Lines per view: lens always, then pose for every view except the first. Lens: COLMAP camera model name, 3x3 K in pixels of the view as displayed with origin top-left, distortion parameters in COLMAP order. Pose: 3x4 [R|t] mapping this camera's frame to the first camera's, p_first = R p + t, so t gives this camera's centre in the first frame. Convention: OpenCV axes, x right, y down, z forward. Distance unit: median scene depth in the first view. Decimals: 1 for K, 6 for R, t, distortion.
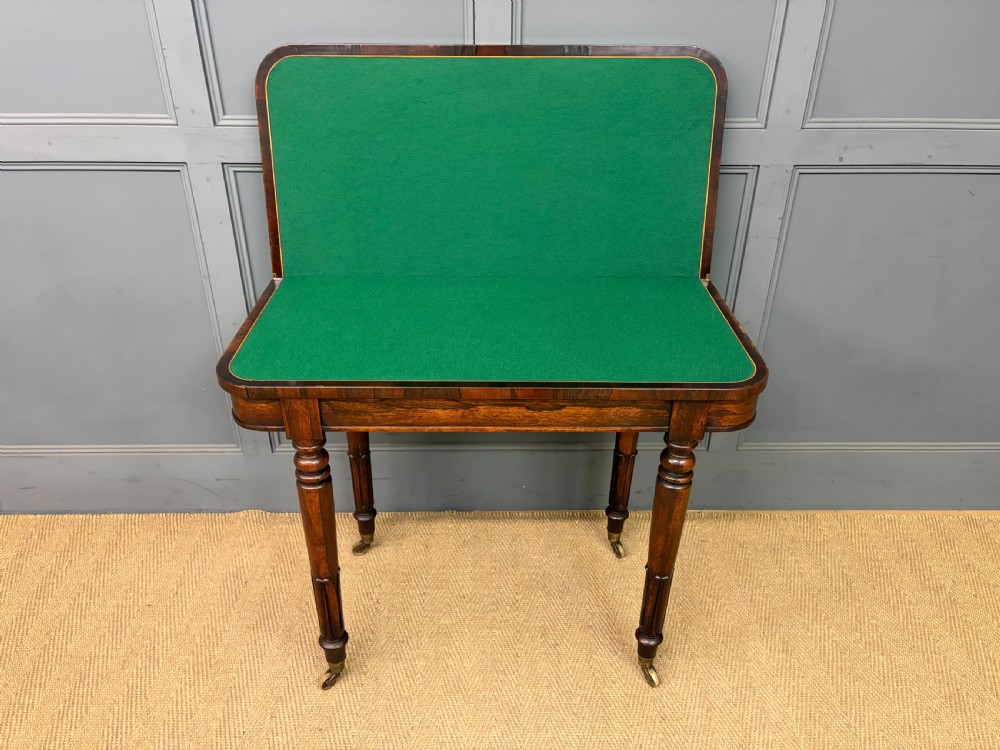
lens RADIAL K [[767.1, 0, 500.9], [0, 767.1, 375.4], [0, 0, 1]] dist [0.040784, -0.053540]
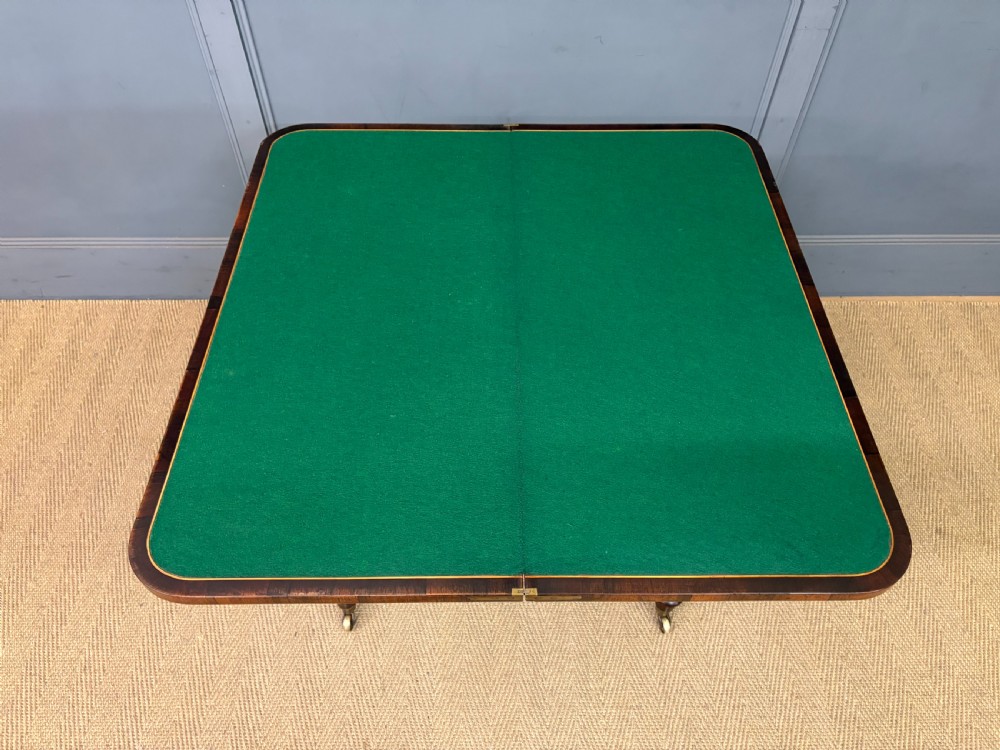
lens RADIAL K [[766.6, 0, 500.3], [0, 766.6, 379.7], [0, 0, 1]] dist [0.031949, -0.033489]
pose [[0.999993, 0.002621, -0.002652, -0.029086], [-0.001440, 0.927527, 0.373753, -0.135858], [0.003439, -0.373747, 0.927524, -0.011087]]
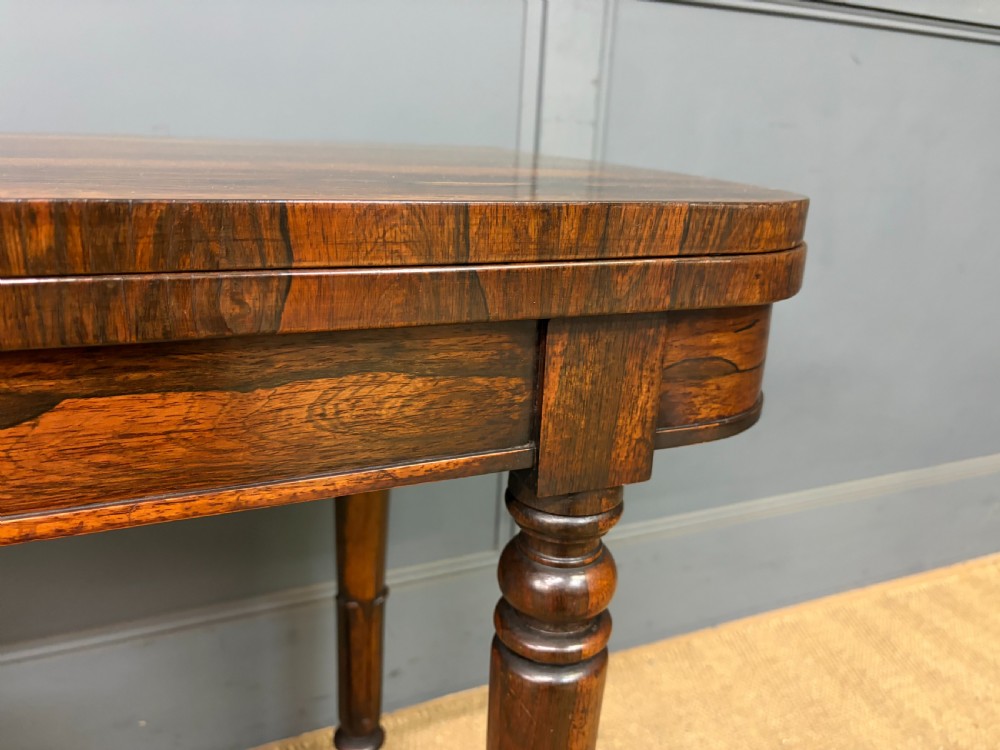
lens RADIAL K [[767.1, 0, 493.6], [0, 767.1, 380.2], [0, 0, 1]] dist [0.040784, -0.053540]
pose [[0.925340, -0.092425, 0.367699, 0.086558], [0.157471, 0.975914, -0.150980, 0.062326], [-0.344888, 0.197610, 0.917607, 0.580389]]
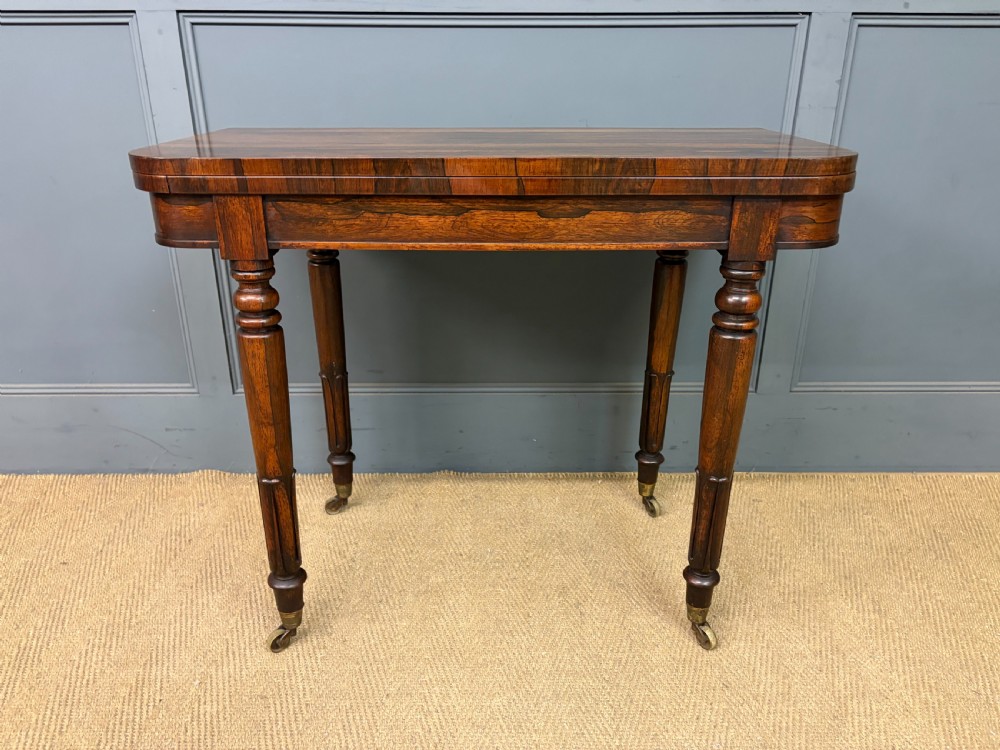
lens RADIAL K [[767.1, 0, 502.3], [0, 767.1, 375.6], [0, 0, 1]] dist [0.040784, -0.053540]
pose [[0.999944, -0.003986, -0.009843, 0.003534], [0.002655, 0.991277, -0.131769, 0.224509], [0.010282, 0.131736, 0.991232, 0.202285]]
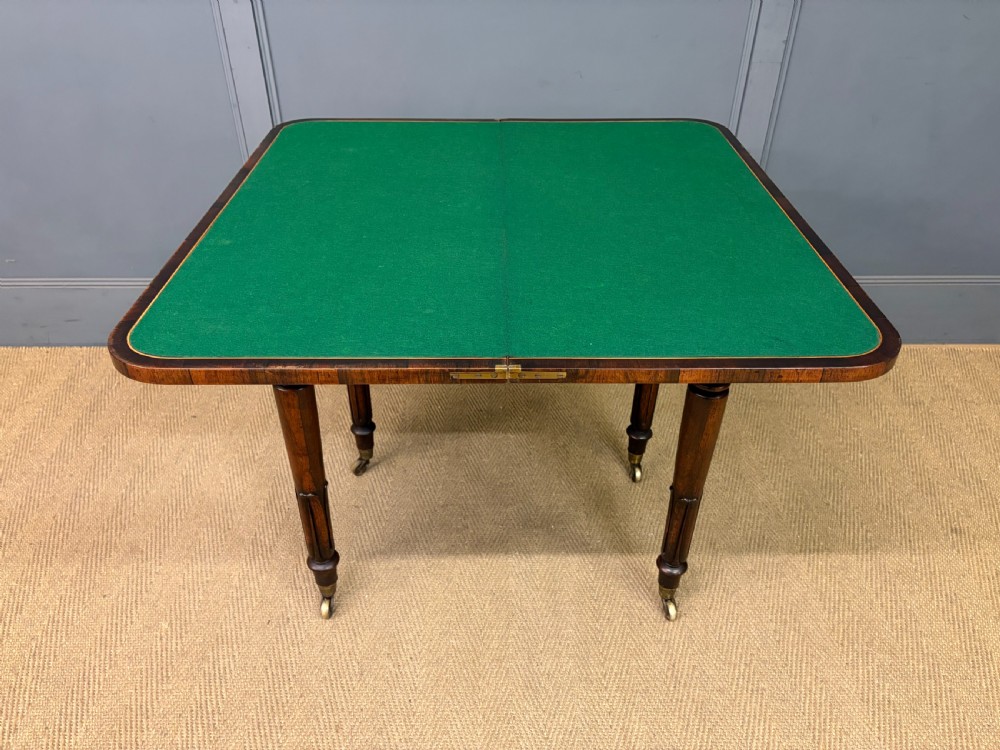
lens RADIAL K [[767.1, 0, 499.2], [0, 767.1, 382.5], [0, 0, 1]] dist [0.040784, -0.053540]
pose [[0.999982, -0.001623, -0.005797, -0.016753], [0.002190, 0.995069, 0.099156, 0.150046], [0.005608, -0.099167, 0.995055, -0.087520]]
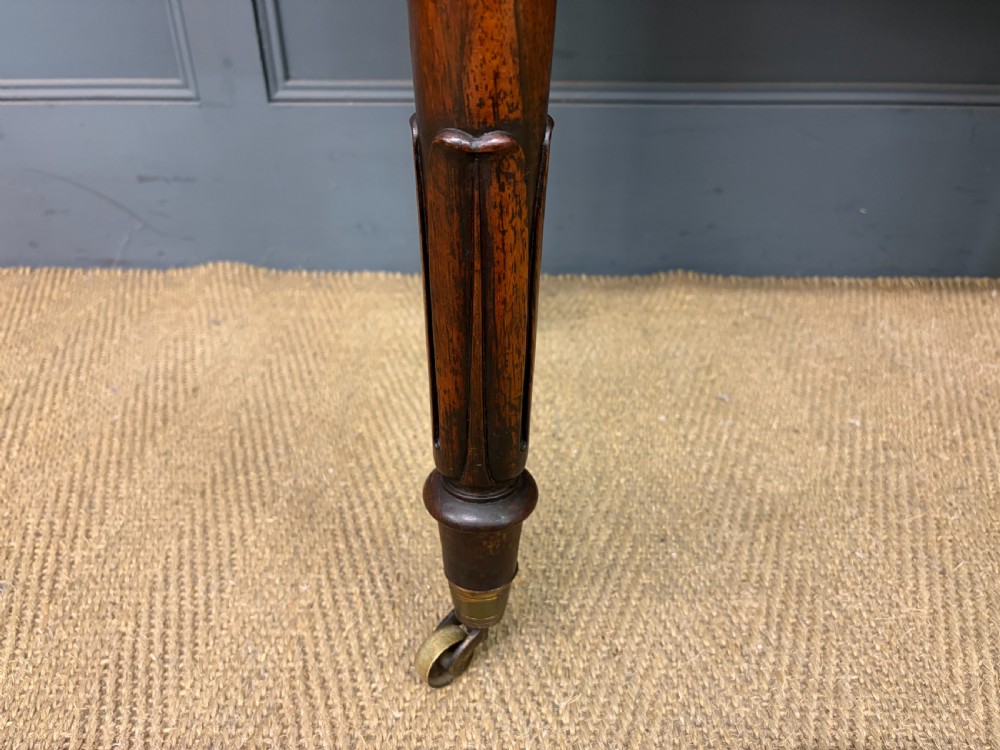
lens RADIAL K [[767.1, 0, 492.6], [0, 767.1, 389.3], [0, 0, 1]] dist [0.040784, -0.053540]
pose [[0.999239, 0.014258, -0.036299, -0.187837], [-0.012391, 0.998613, 0.051165, 0.270547], [0.036979, -0.050676, 0.998030, 0.688738]]
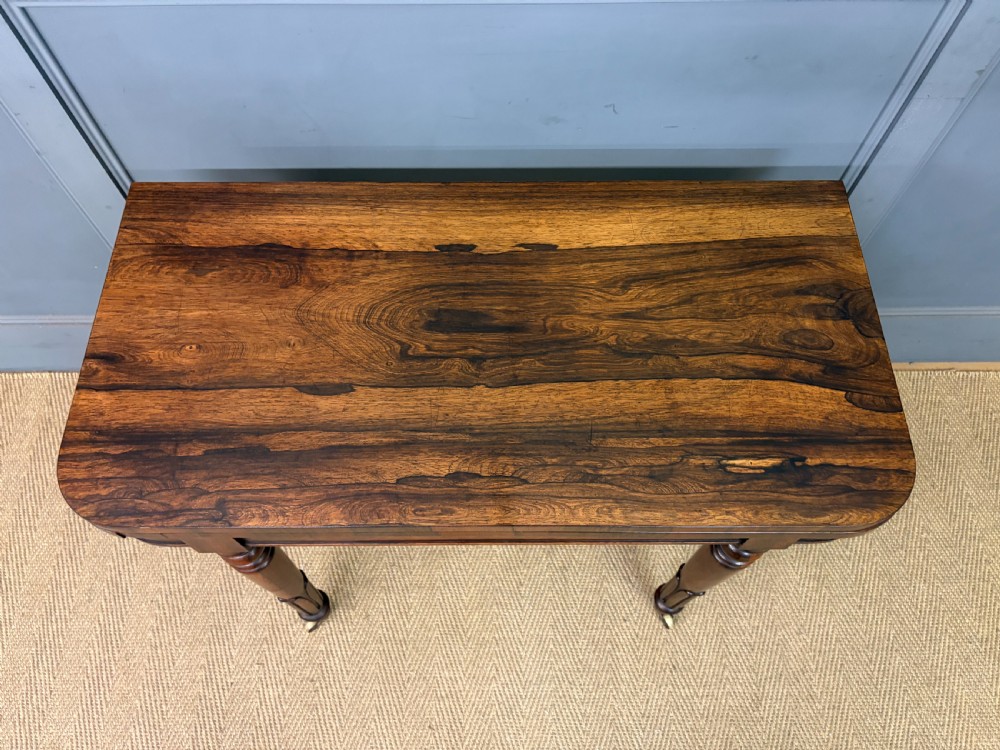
lens RADIAL K [[767.1, 0, 500.0], [0, 767.1, 380.7], [0, 0, 1]] dist [0.040784, -0.053540]
pose [[0.999961, 0.003569, -0.008068, 0.003900], [0.001581, 0.827193, 0.561916, -0.340074], [0.008680, -0.561907, 0.827155, 0.379938]]
